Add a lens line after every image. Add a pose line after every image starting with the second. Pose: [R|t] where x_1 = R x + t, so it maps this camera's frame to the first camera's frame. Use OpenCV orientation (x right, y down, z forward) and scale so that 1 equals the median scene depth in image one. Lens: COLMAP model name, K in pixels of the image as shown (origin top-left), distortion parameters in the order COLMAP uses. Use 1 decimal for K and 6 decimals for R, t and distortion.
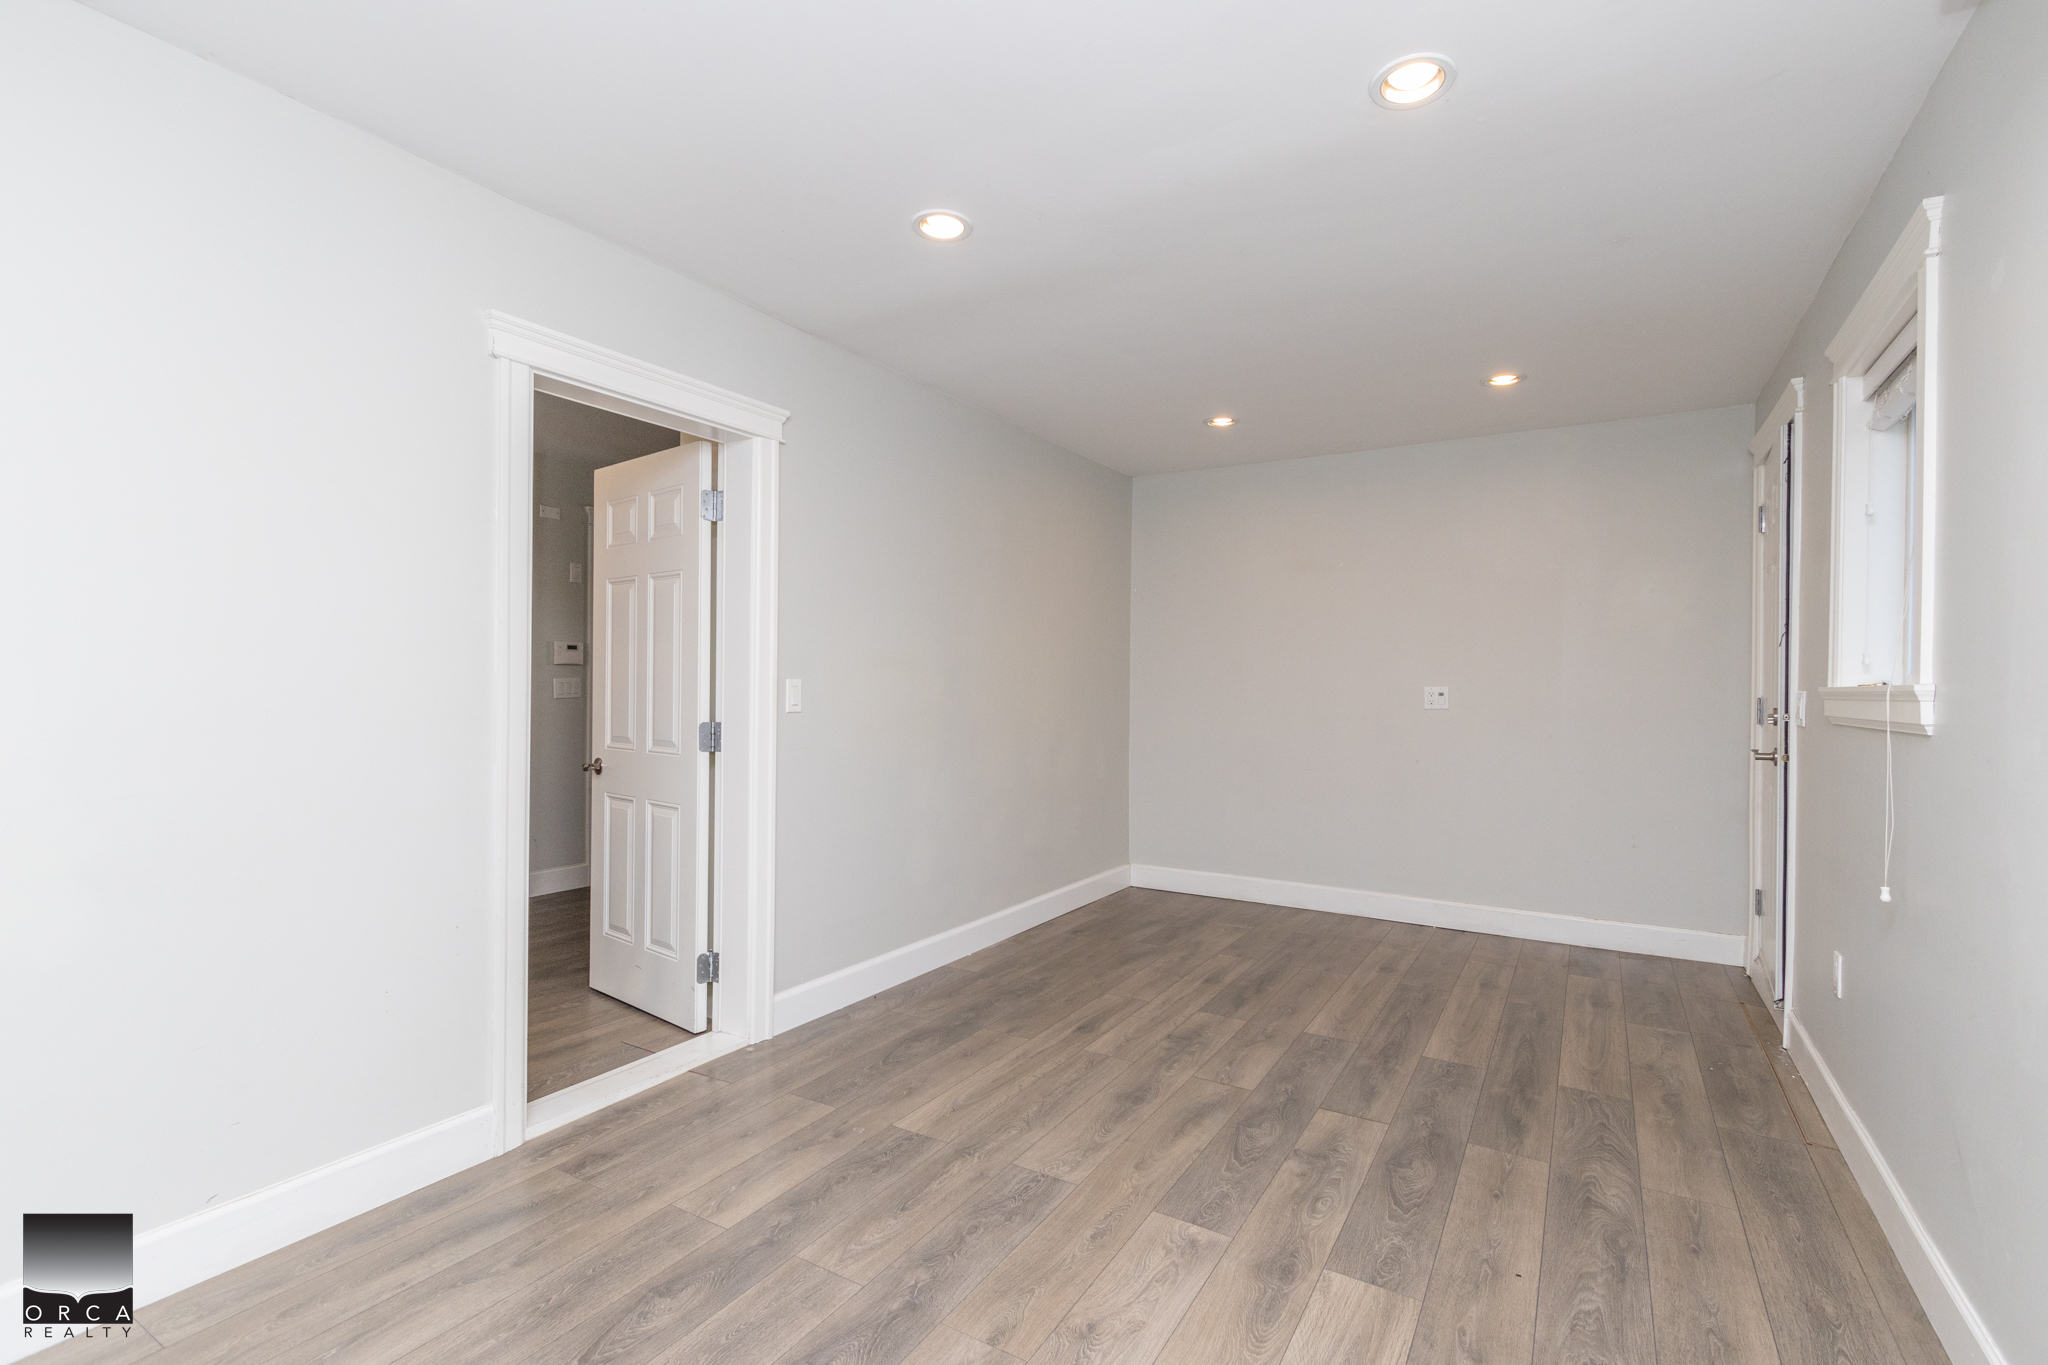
lens RADIAL K [[943.0, 0, 1028.4], [0, 943.0, 690.0], [0, 0, 1]] dist [0.003089, -0.001044]
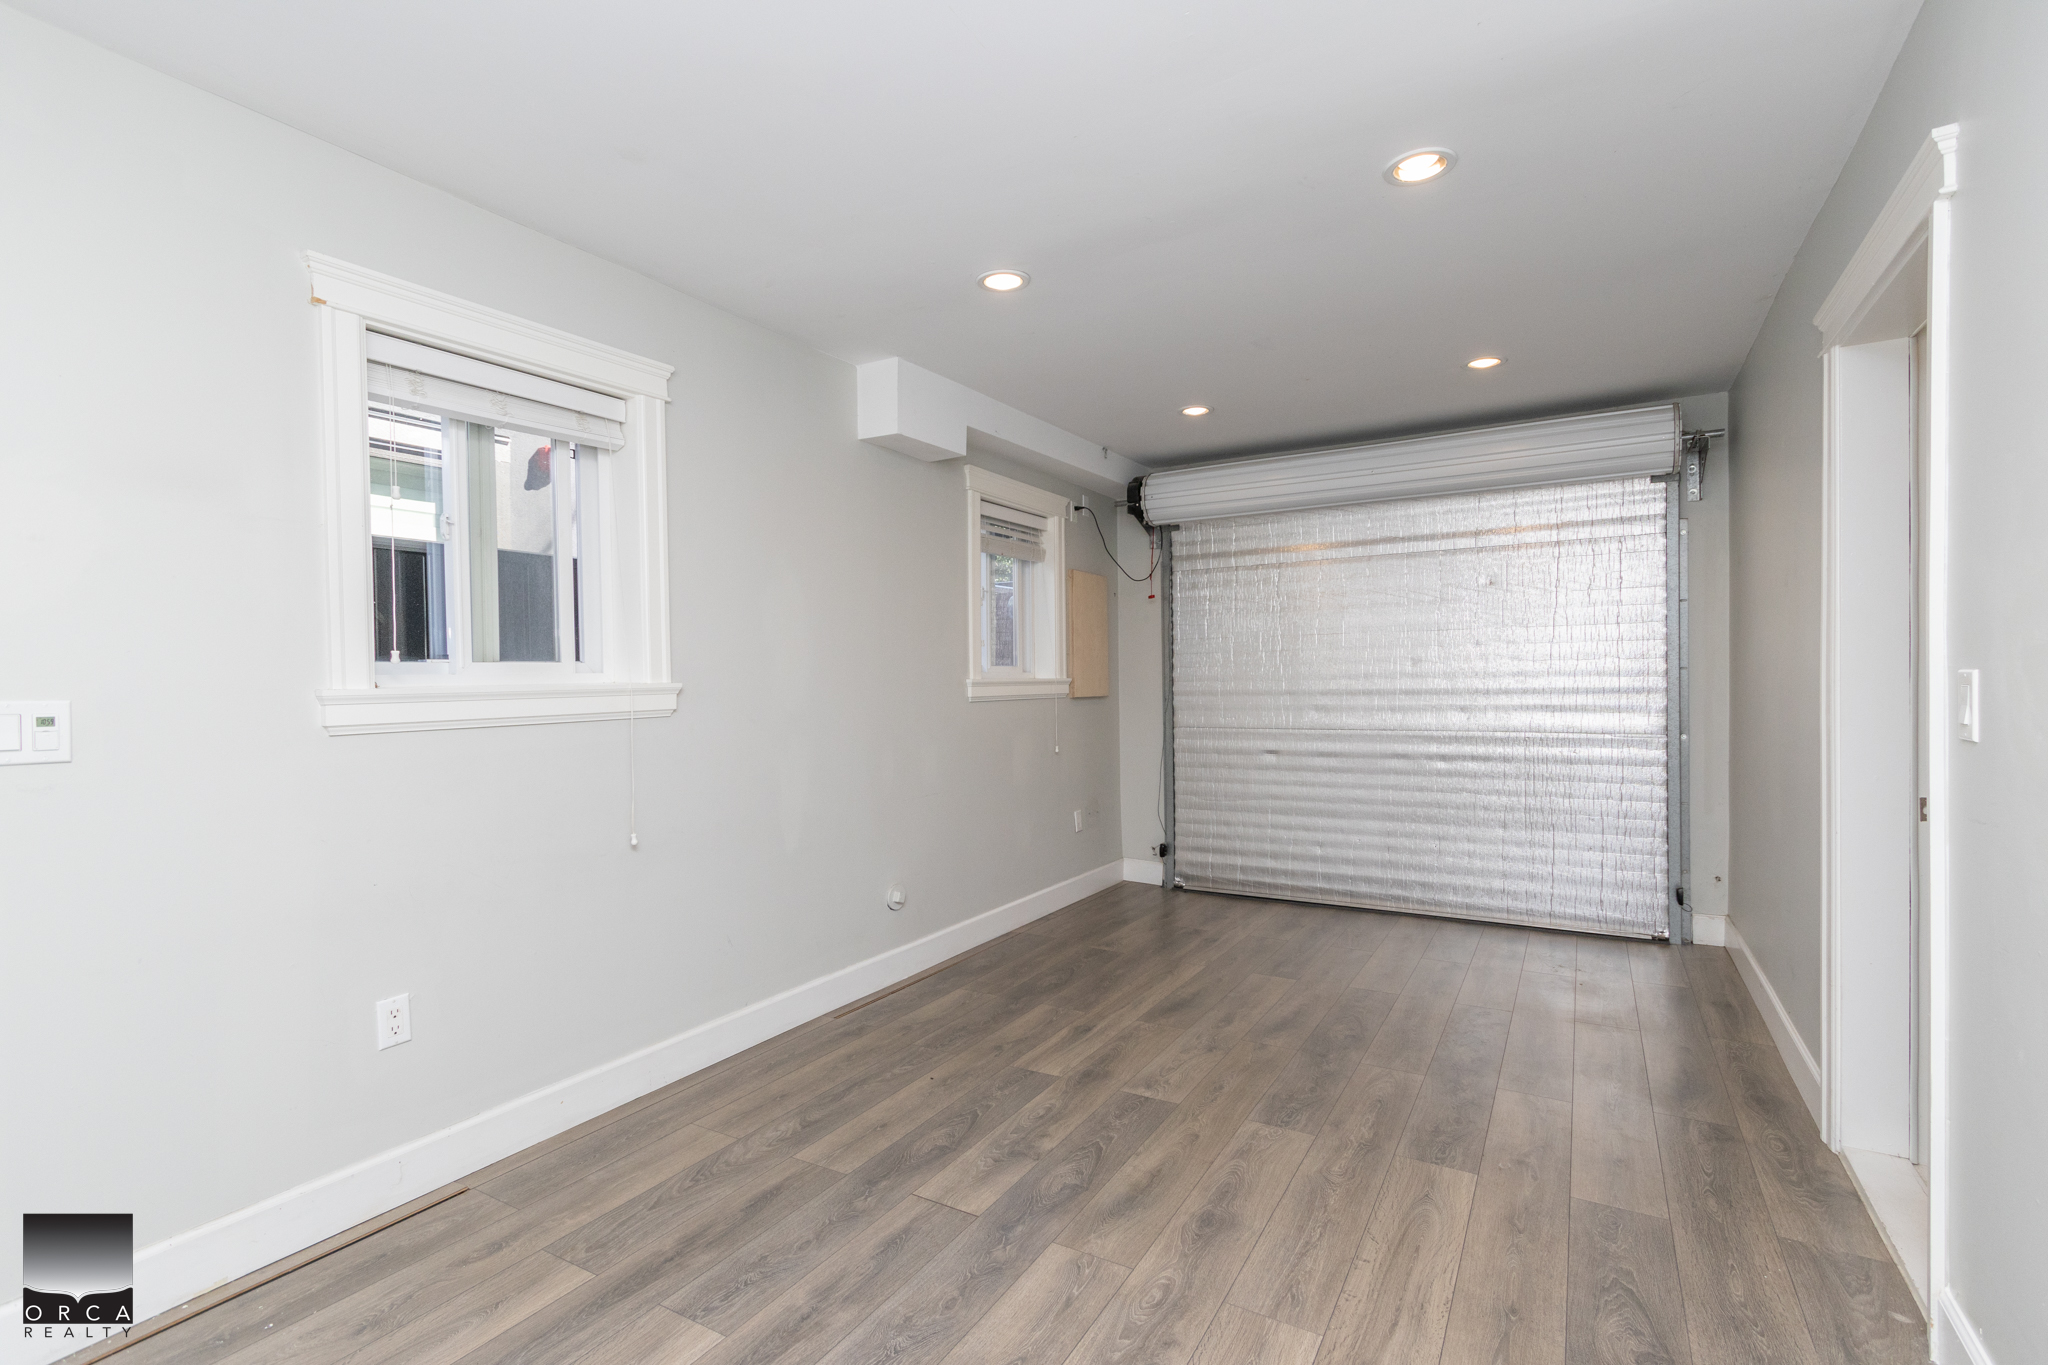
lens RADIAL K [[935.9, 0, 1012.9], [0, 935.9, 701.4], [0, 0, 1]] dist [-0.001027, -0.000710]
pose [[-0.999934, 0.004804, 0.010480, 0.310711], [0.005165, 0.999387, 0.034633, -0.022136], [-0.010308, 0.034685, -0.999345, 2.052094]]
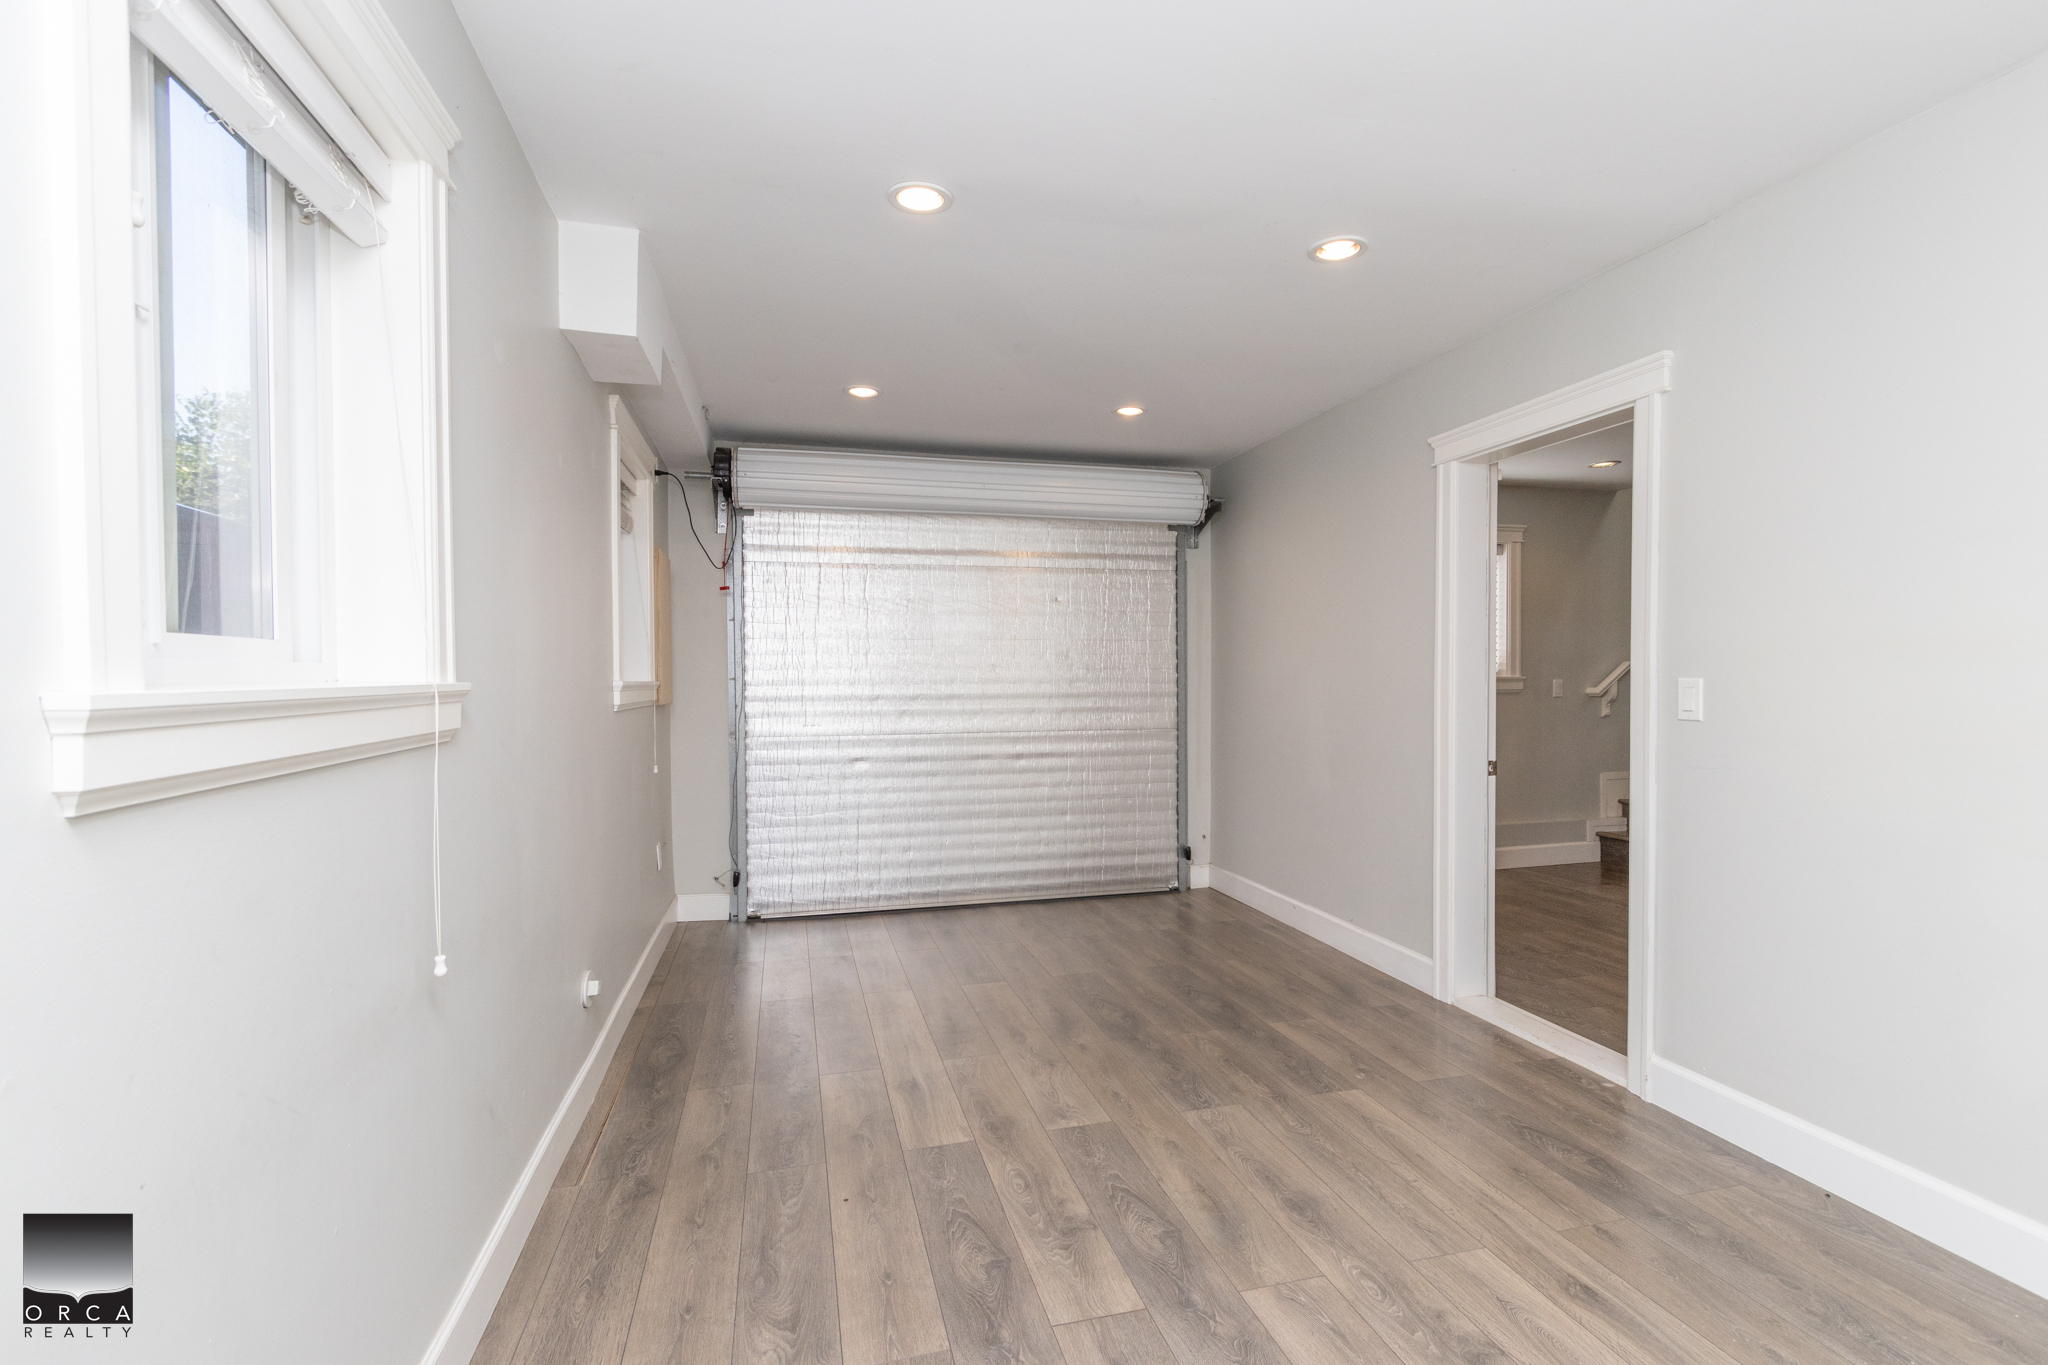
lens RADIAL K [[953.1, 0, 1032.4], [0, 953.1, 691.6], [0, 0, 1]] dist [0.003847, -0.001209]
pose [[-0.702742, 0.004968, -0.711427, 0.983813], [-0.007309, 0.999872, 0.014202, -0.010236], [0.711407, 0.015180, -0.702616, 1.638078]]
